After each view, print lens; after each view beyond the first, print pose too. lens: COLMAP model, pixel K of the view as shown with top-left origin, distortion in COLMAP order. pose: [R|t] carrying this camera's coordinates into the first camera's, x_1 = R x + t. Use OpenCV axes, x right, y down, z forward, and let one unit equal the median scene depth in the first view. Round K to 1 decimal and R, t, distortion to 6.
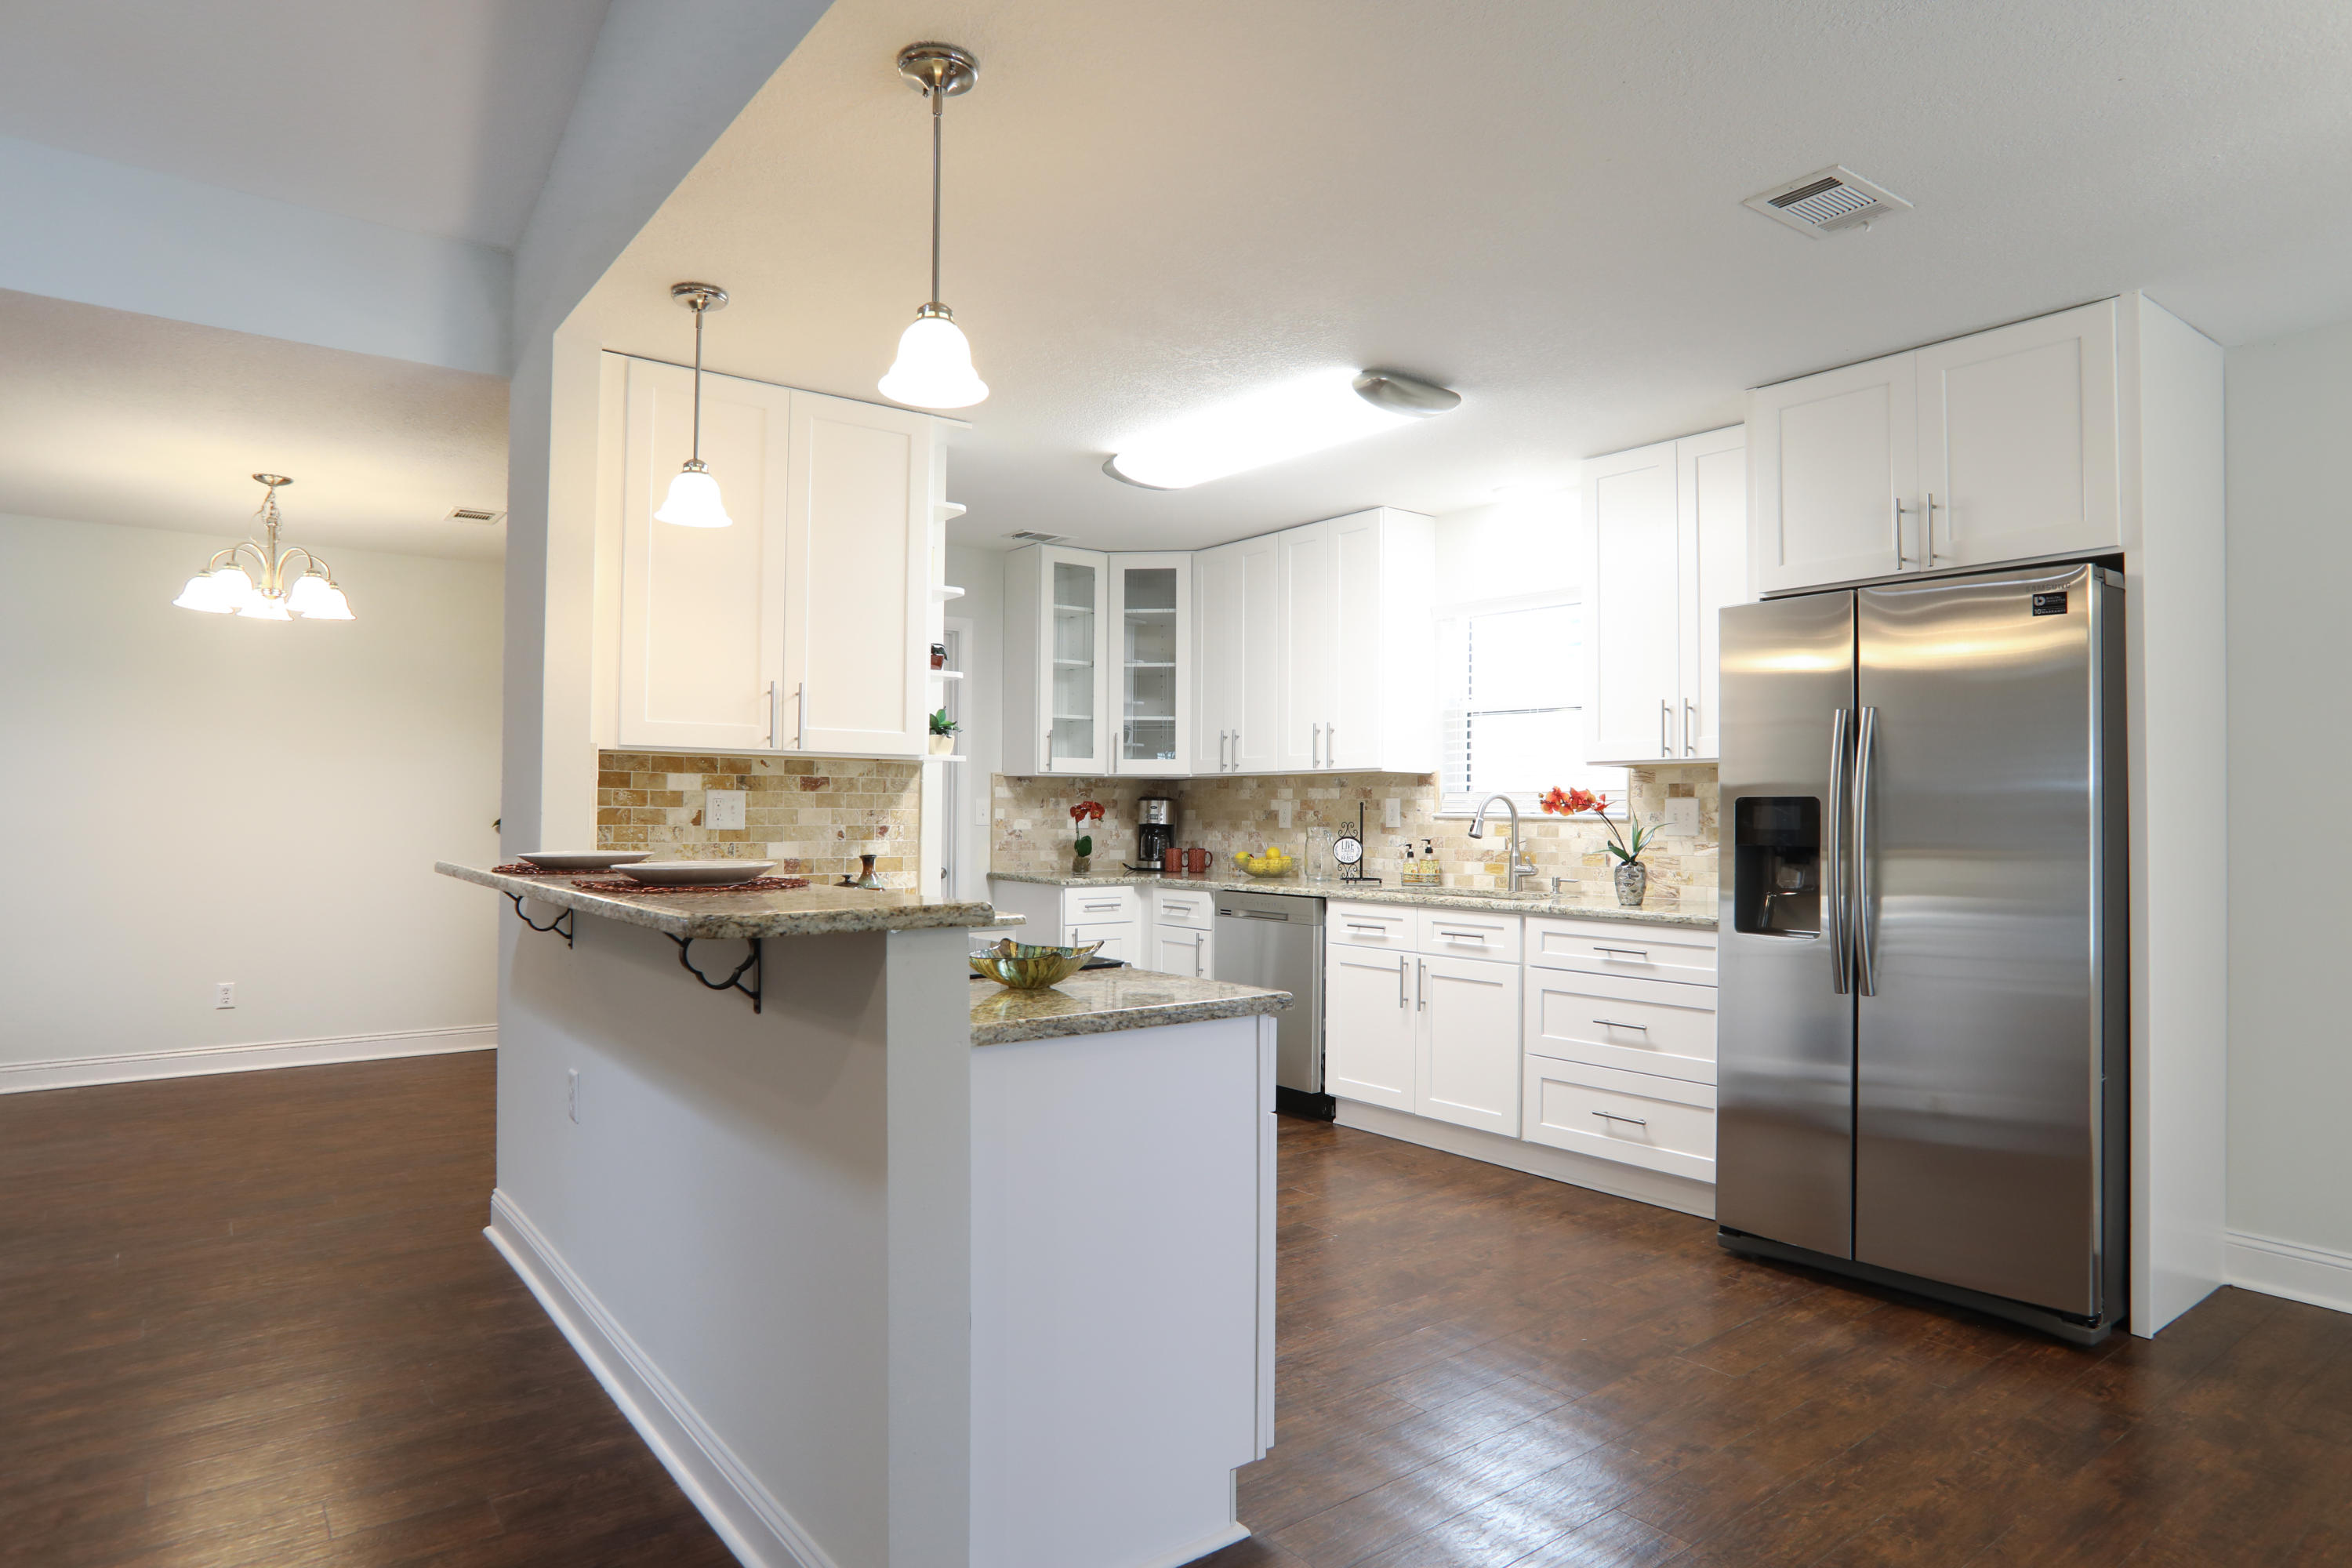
lens RADIAL K [[1380.4, 0, 1176.0], [0, 1380.4, 784.0], [0, 0, 1]] dist [-0.023736, 0.000171]
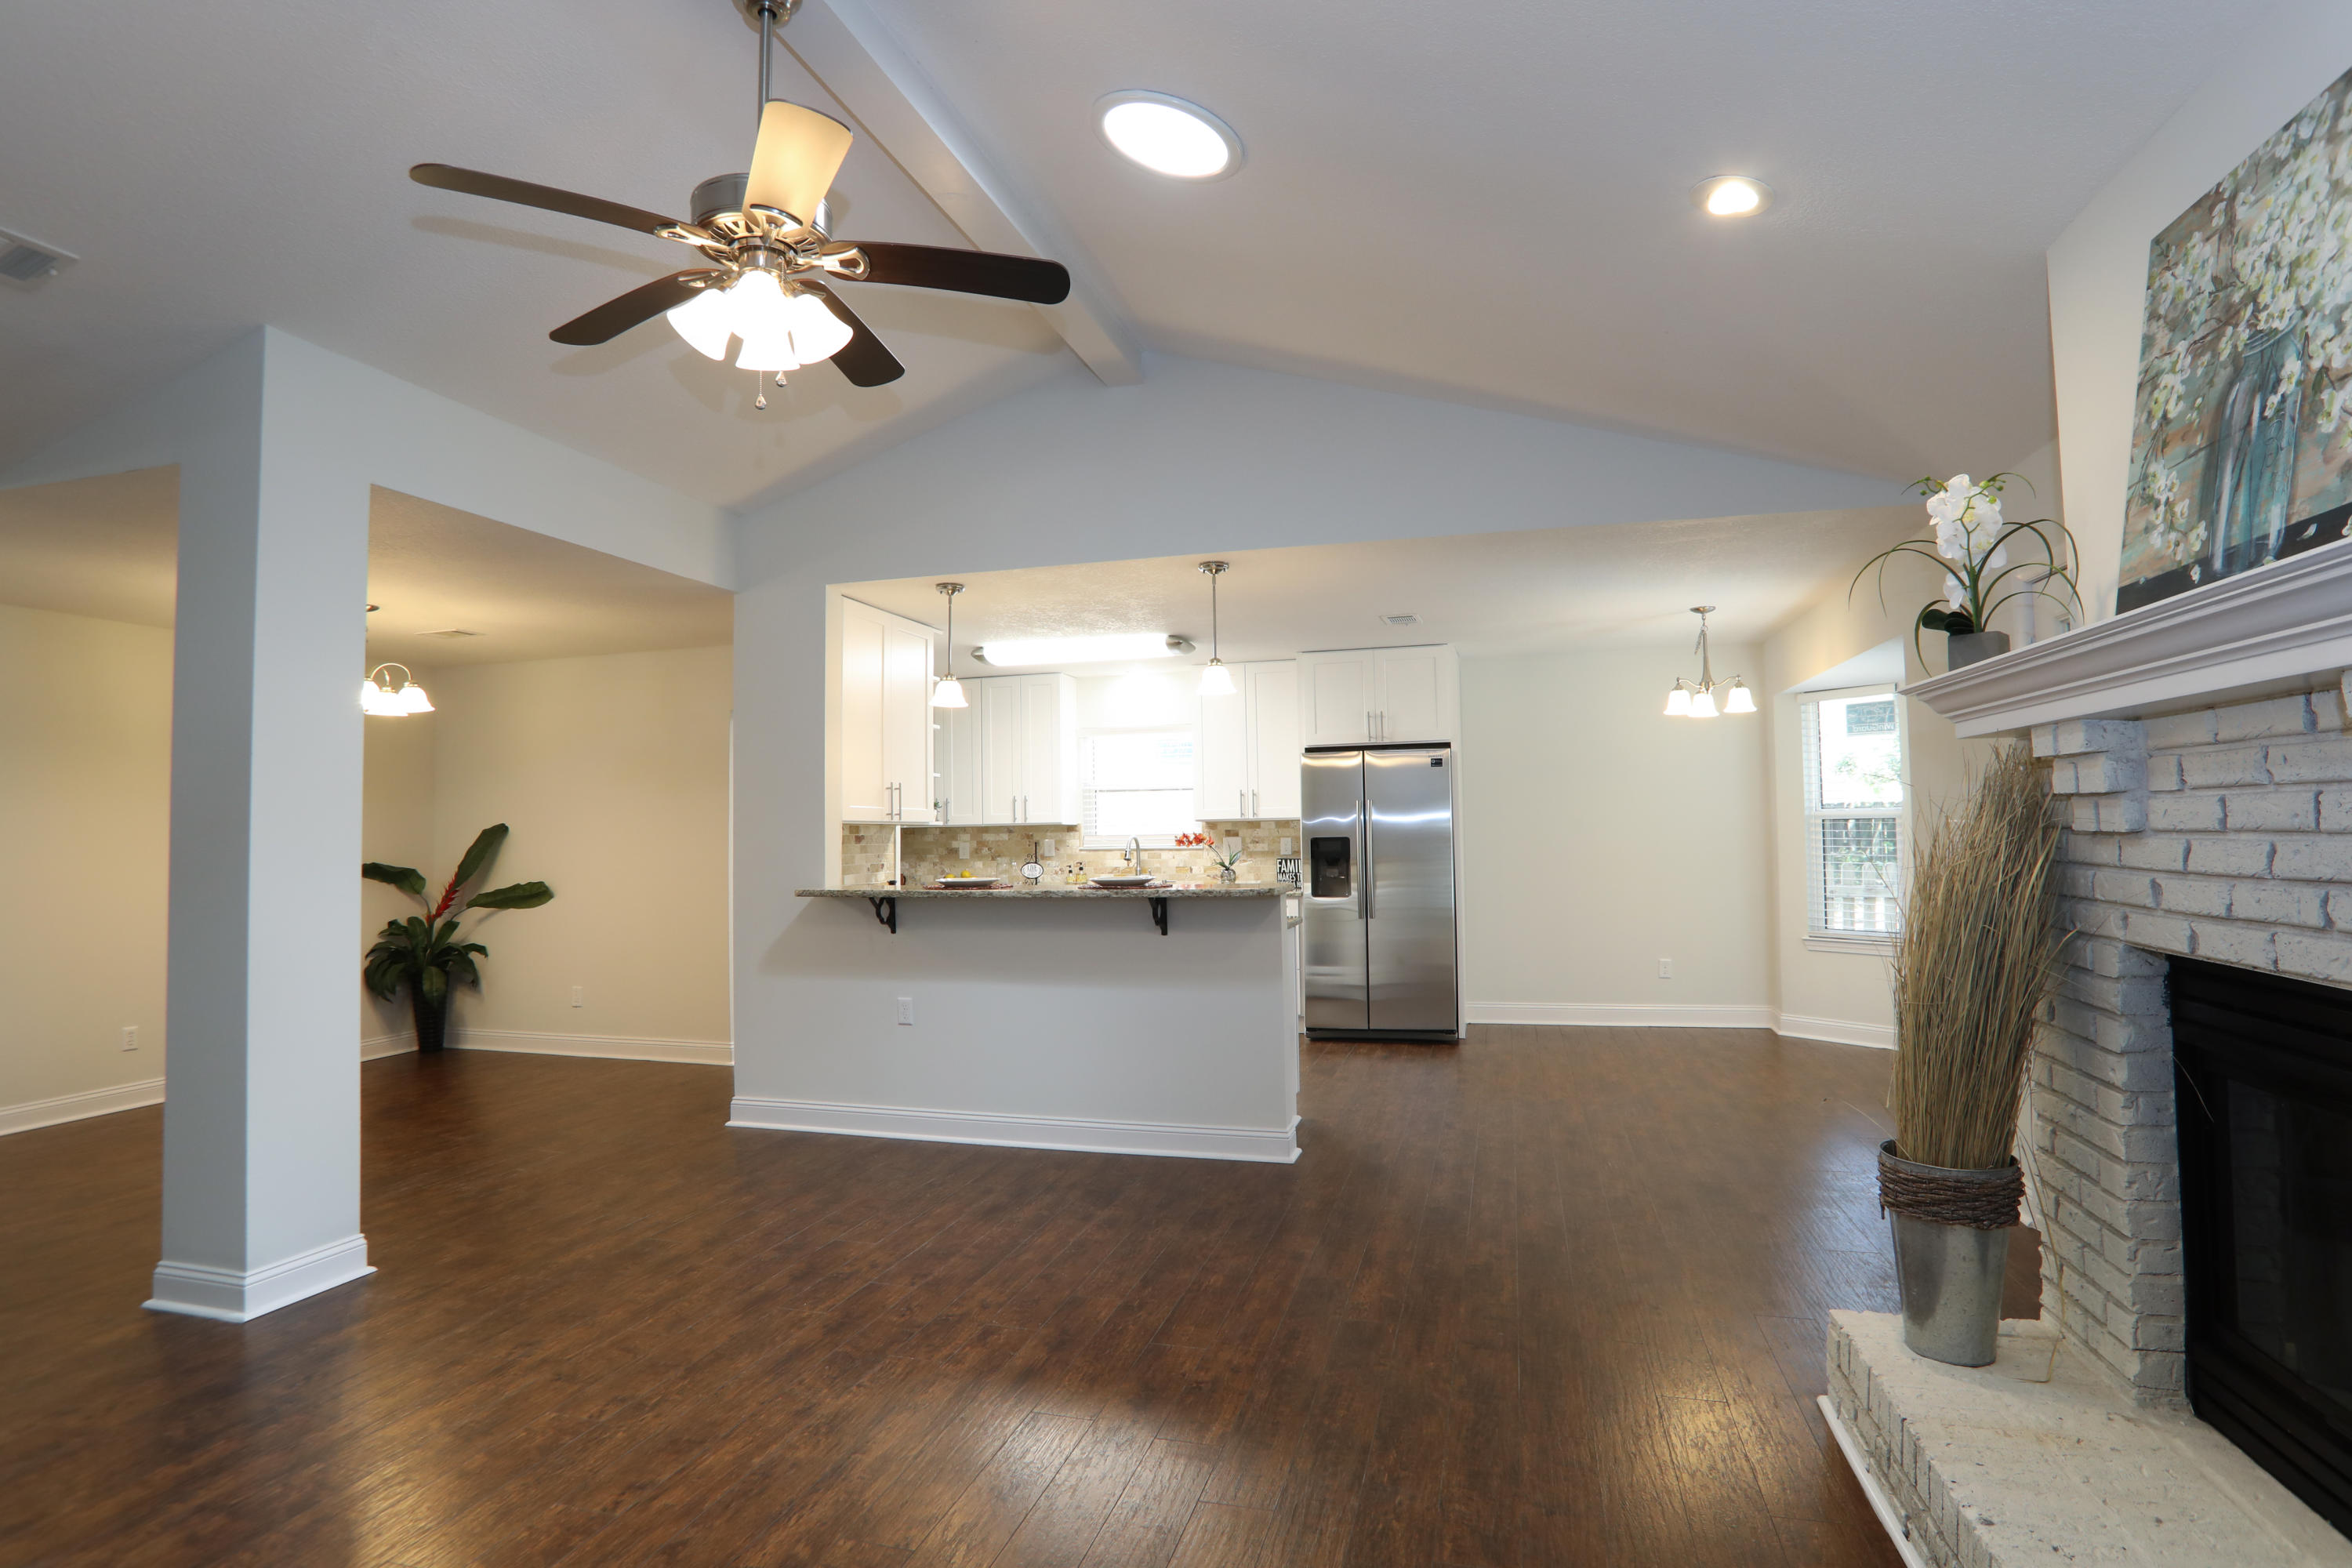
lens RADIAL K [[1209.4, 0, 1176.0], [0, 1209.4, 784.0], [0, 0, 1]] dist [-0.001900, -0.000754]
pose [[0.800207, 0.006547, 0.599689, -0.653396], [0.008928, 0.999700, -0.022827, -0.023836], [-0.599658, 0.023620, 0.799908, -0.317288]]
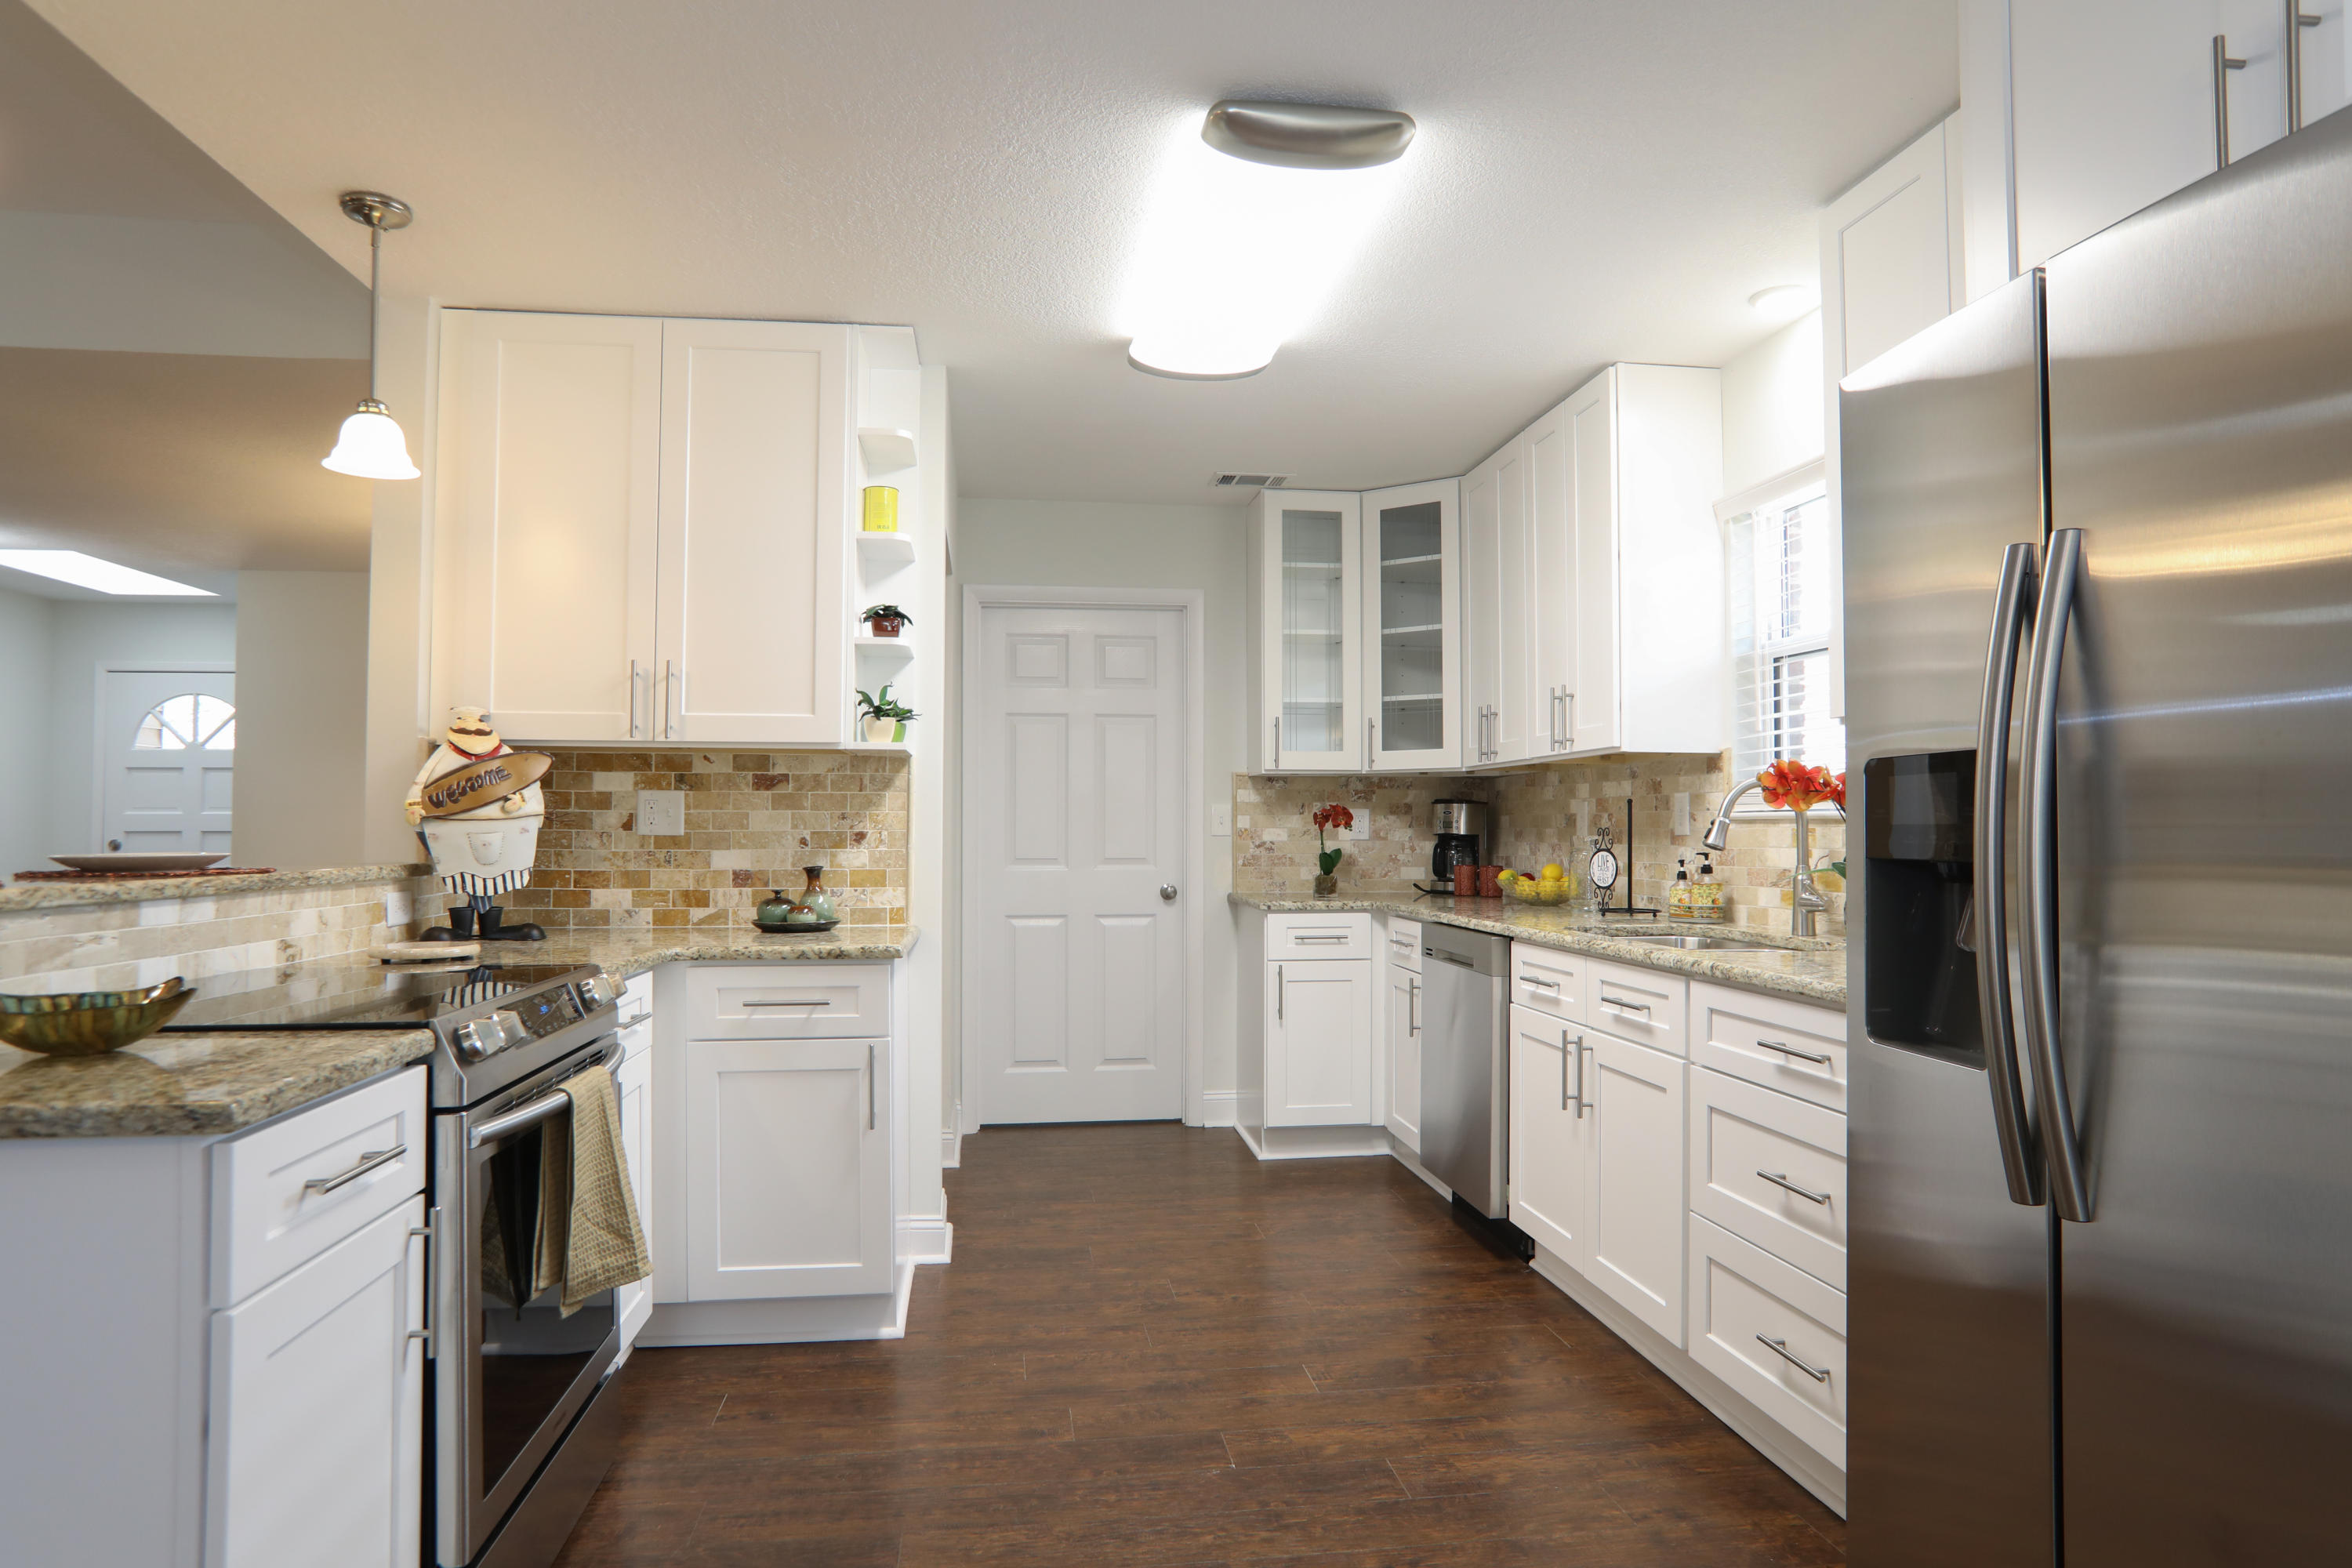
lens RADIAL K [[1380.4, 0, 1176.0], [0, 1380.4, 784.0], [0, 0, 1]] dist [-0.023736, 0.000171]
pose [[0.862586, -0.021808, -0.505441, 0.299750], [0.014329, 0.999723, -0.018682, 0.016116], [0.505708, 0.008872, 0.862659, 0.307789]]
